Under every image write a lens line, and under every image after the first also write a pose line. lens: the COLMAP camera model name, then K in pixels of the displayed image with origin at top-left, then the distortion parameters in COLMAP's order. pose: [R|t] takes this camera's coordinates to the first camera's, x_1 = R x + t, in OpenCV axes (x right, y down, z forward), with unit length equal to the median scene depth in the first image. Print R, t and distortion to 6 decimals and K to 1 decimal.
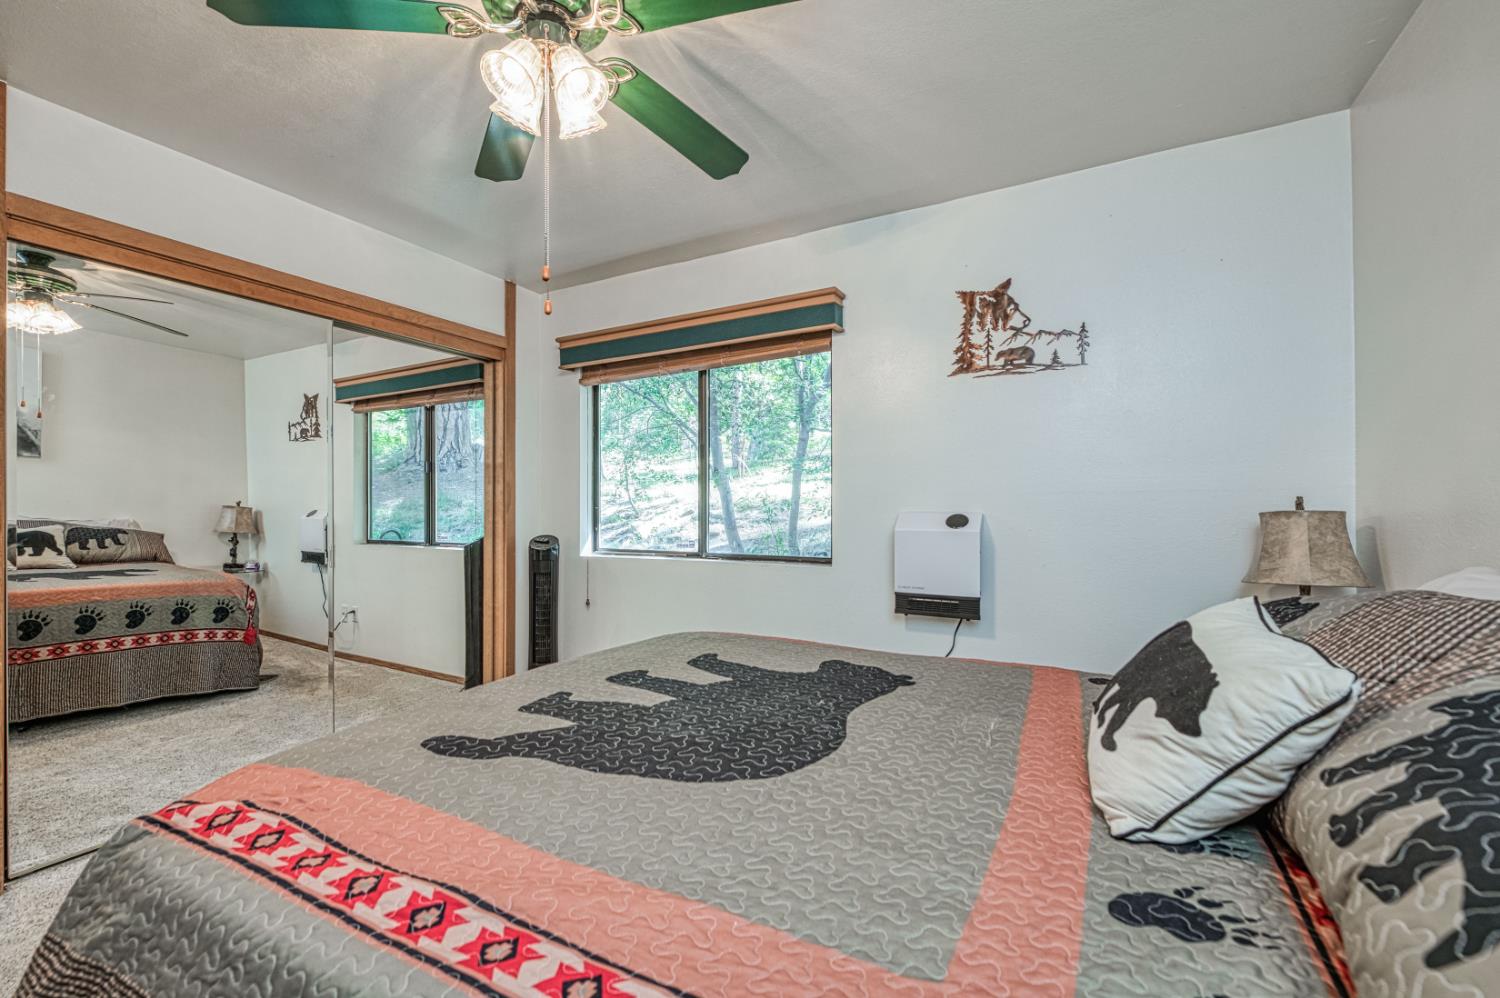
lens RADIAL K [[611.1, 0, 748.1], [0, 611.1, 495.7], [0, 0, 1]] dist [0.000066, 0.000002]
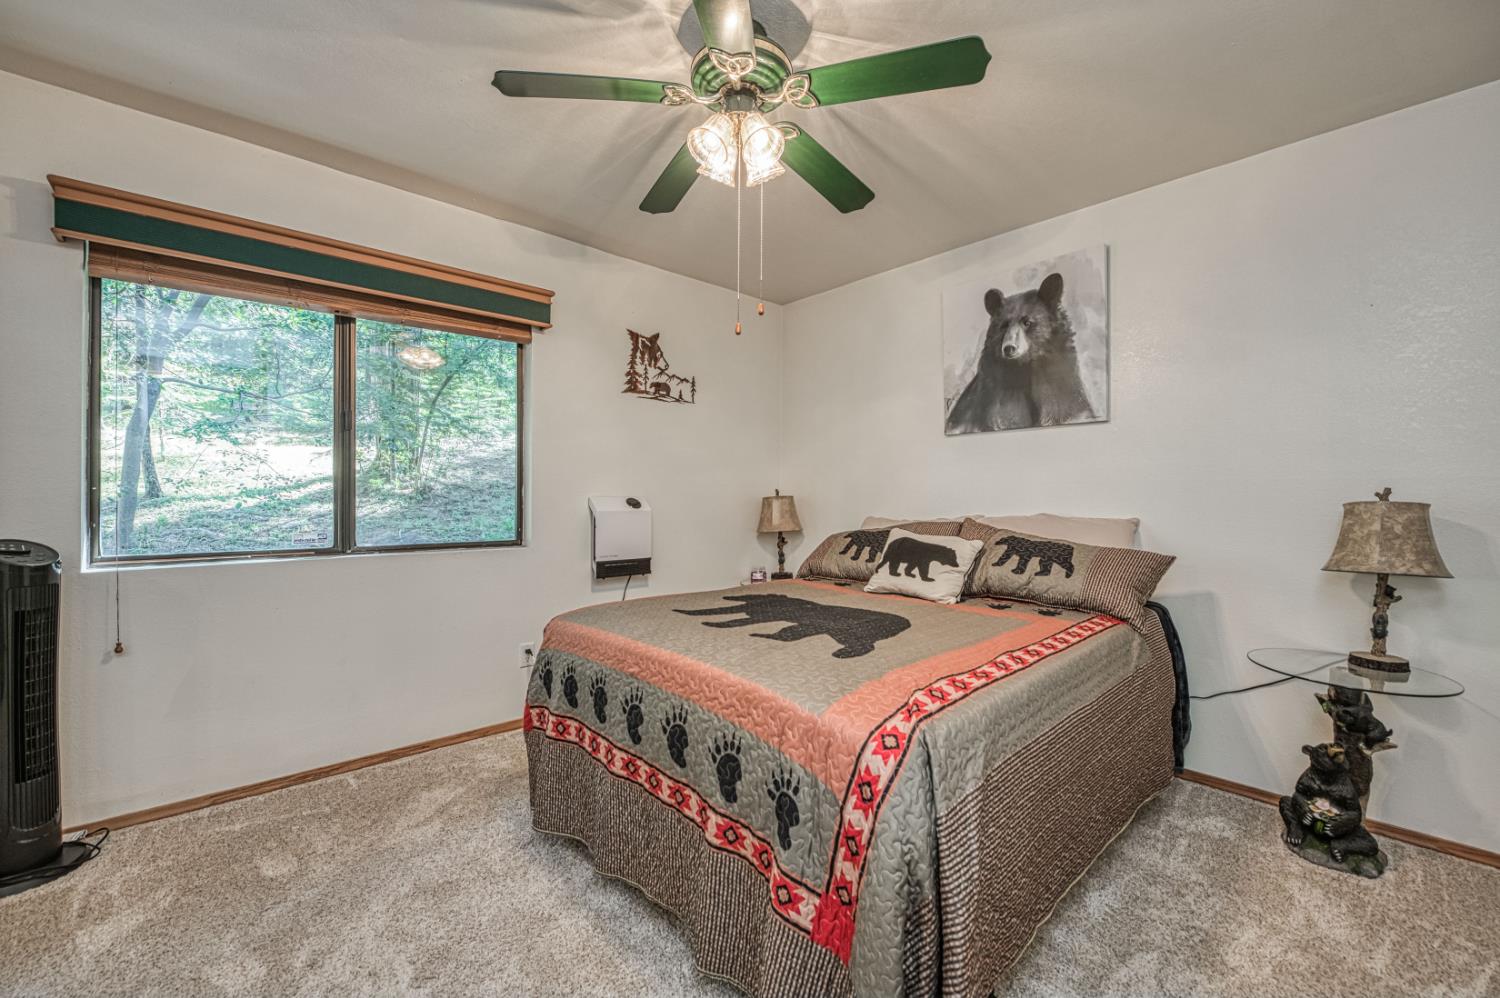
lens RADIAL K [[601.1, 0, 753.6], [0, 601.1, 501.1], [0, 0, 1]] dist [-0.015837, -0.000195]
pose [[0.330903, -0.004623, 0.943654, -0.798689], [-0.024910, 0.999597, 0.013632, 0.011965], [-0.943336, -0.028017, 0.330654, 0.308002]]
